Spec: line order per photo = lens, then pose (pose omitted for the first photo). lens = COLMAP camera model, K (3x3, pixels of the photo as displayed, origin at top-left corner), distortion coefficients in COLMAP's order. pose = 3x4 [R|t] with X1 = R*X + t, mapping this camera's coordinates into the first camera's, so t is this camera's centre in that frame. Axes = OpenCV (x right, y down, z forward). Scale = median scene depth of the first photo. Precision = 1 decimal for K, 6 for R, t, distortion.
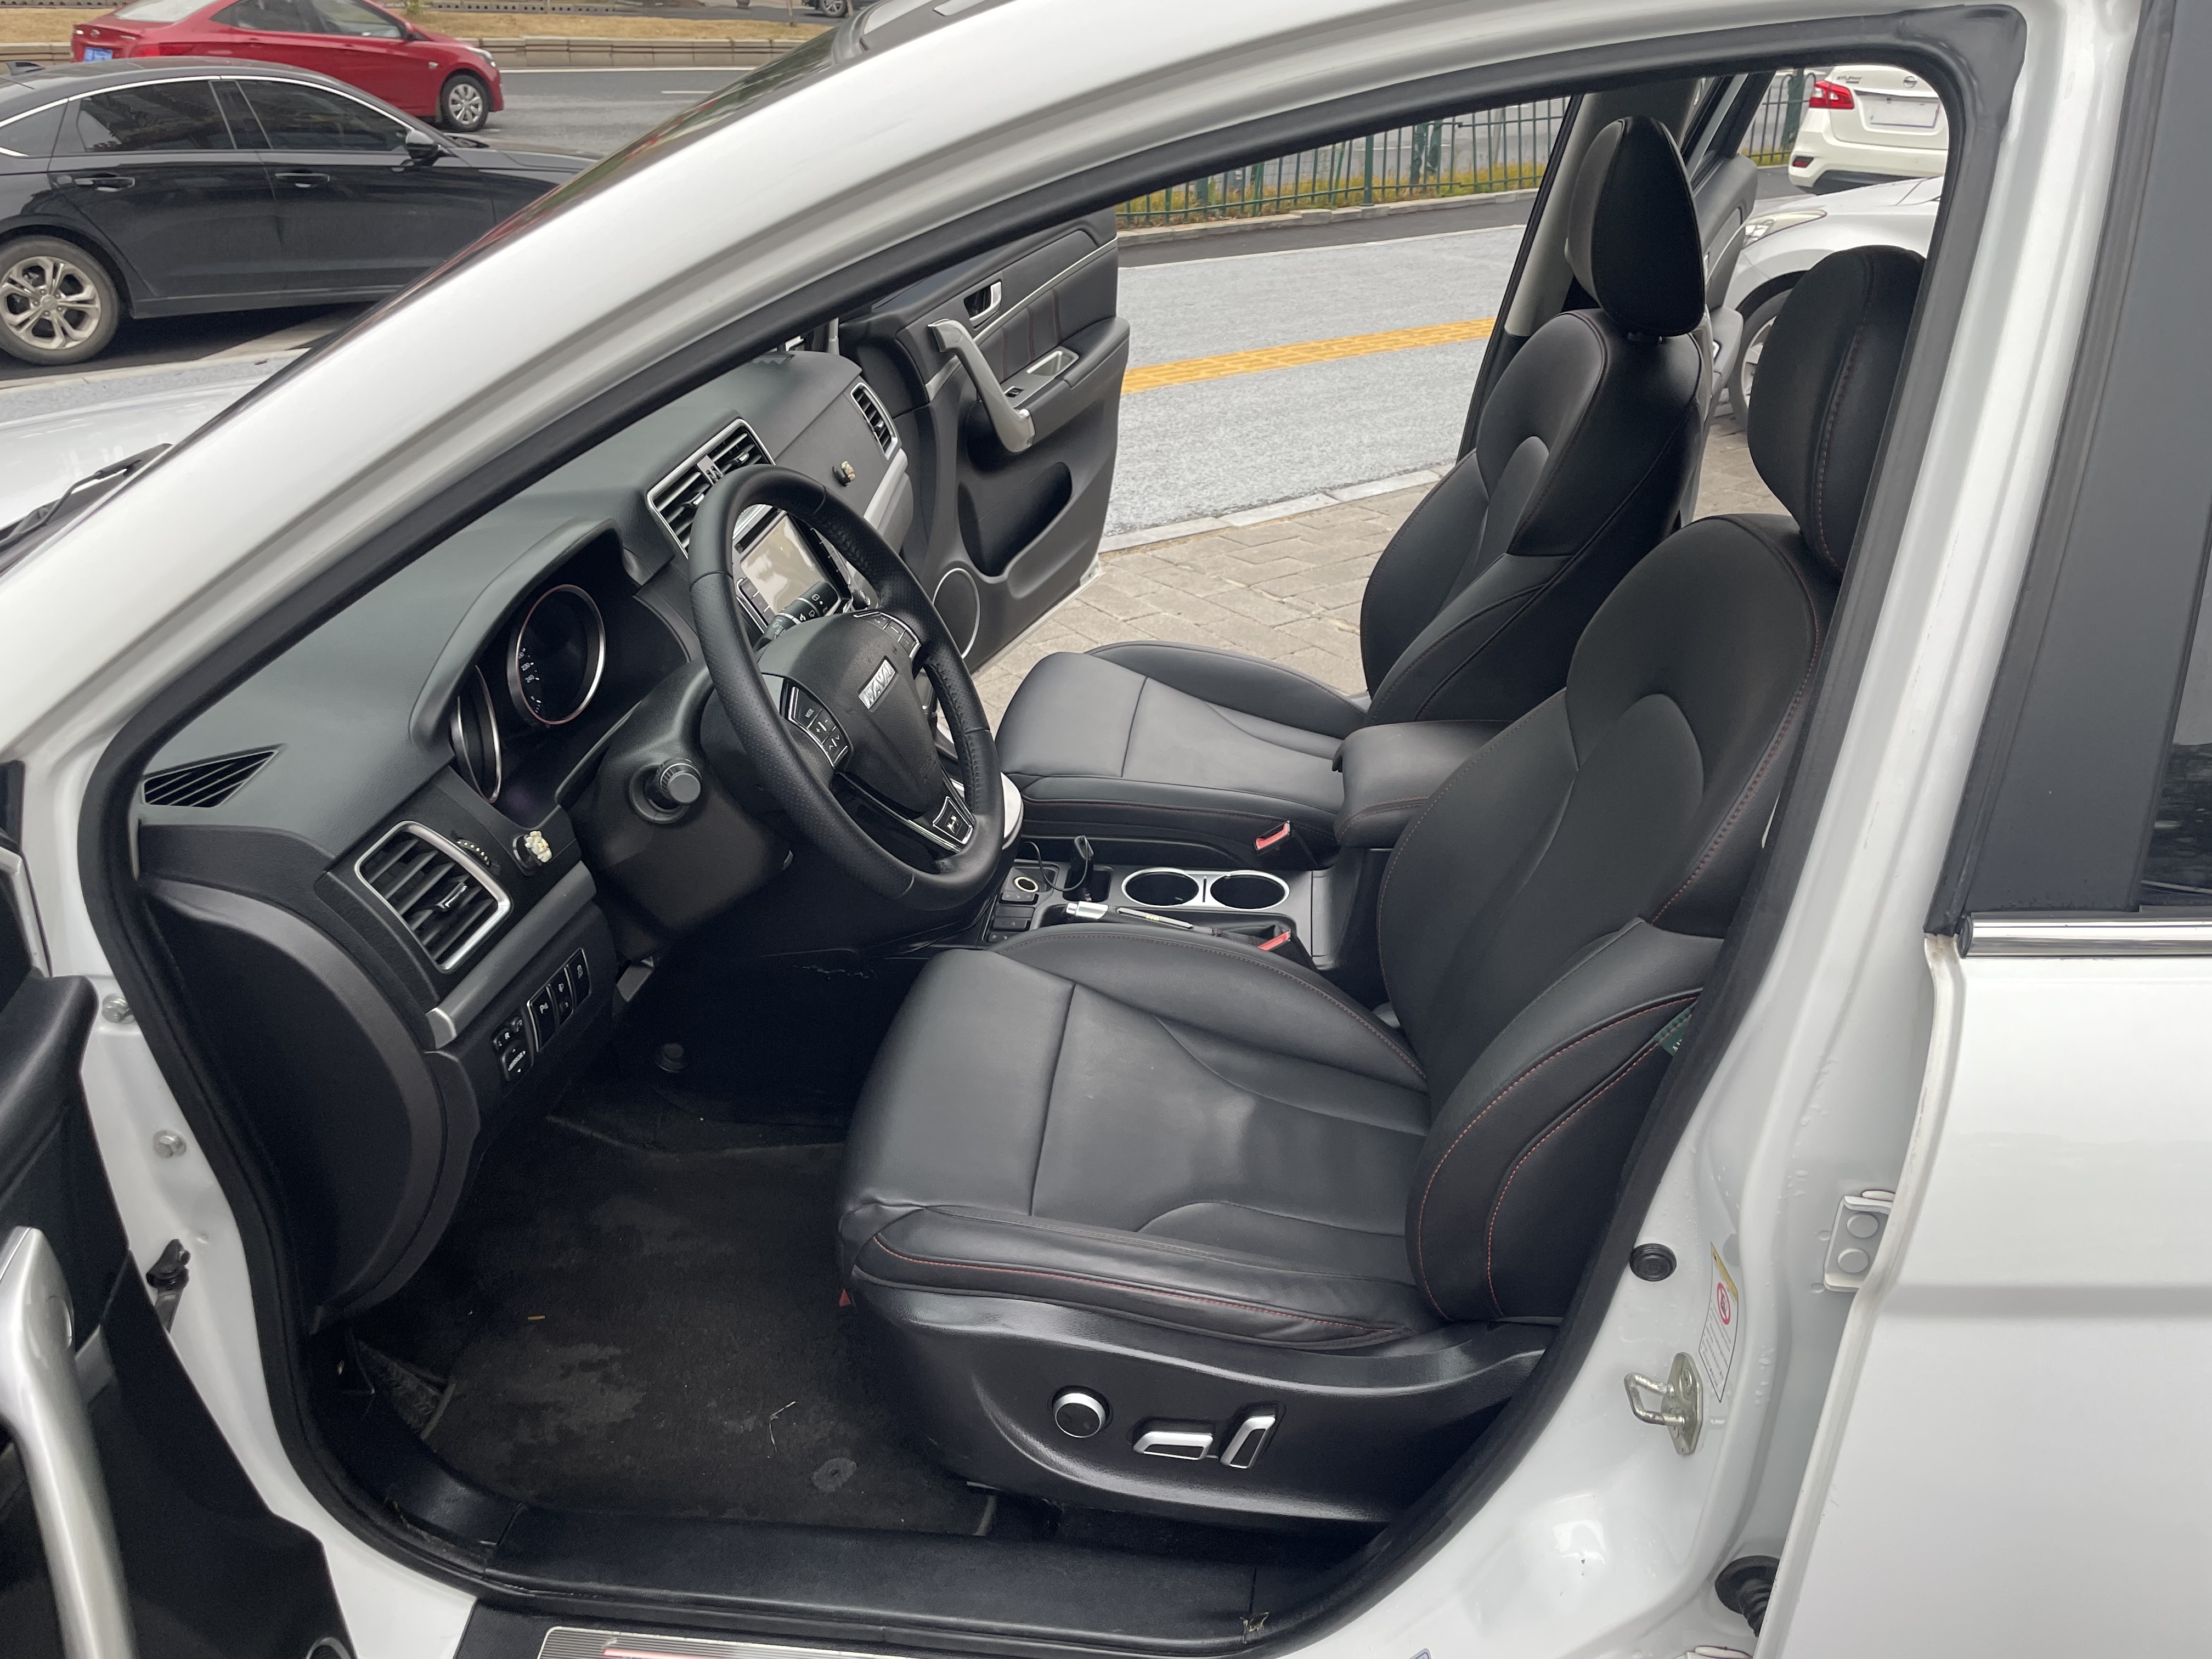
lens RADIAL K [[1645.6, 0, 1107.8], [0, 1645.6, 832.7], [0, 0, 1]] dist [0.091777, -0.116935]
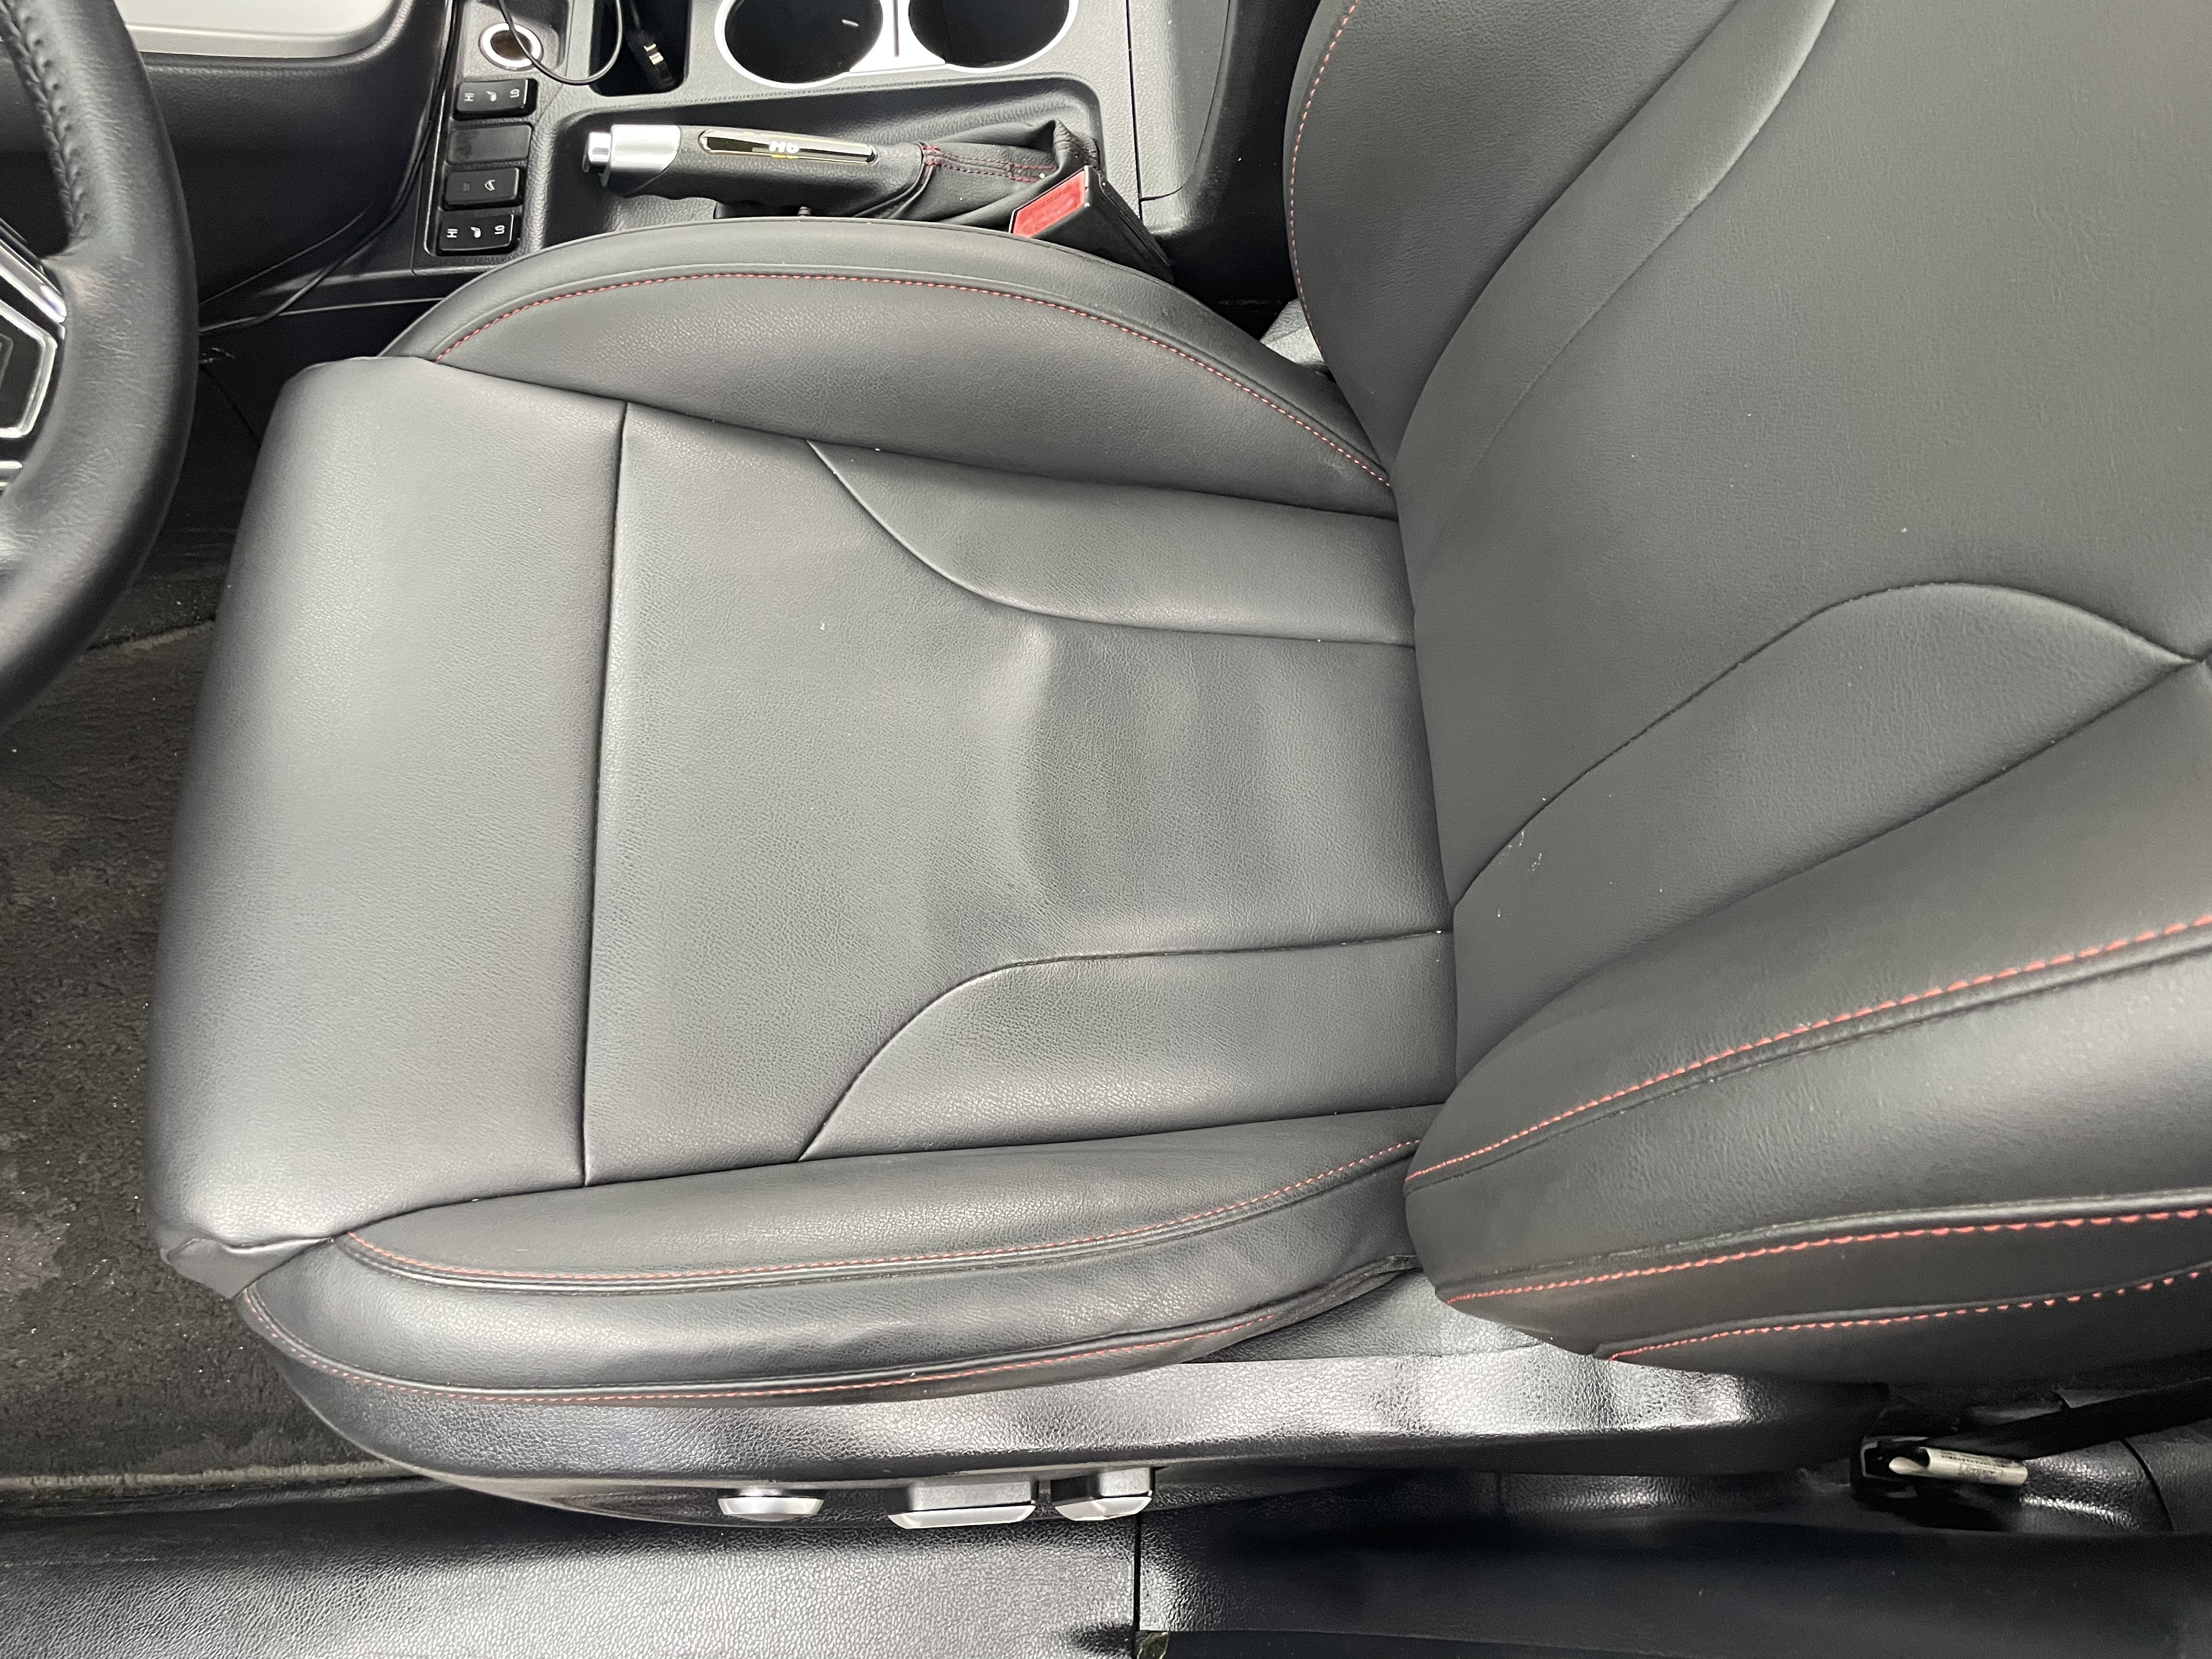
lens RADIAL K [[1645.6, 0, 1107.8], [0, 1645.6, 832.7], [0, 0, 1]] dist [0.091777, -0.116935]
pose [[0.989557, -0.143871, 0.008841, 0.086623], [0.103278, 0.750472, 0.652783, -0.099796], [-0.100551, -0.645053, 0.757493, 0.552385]]
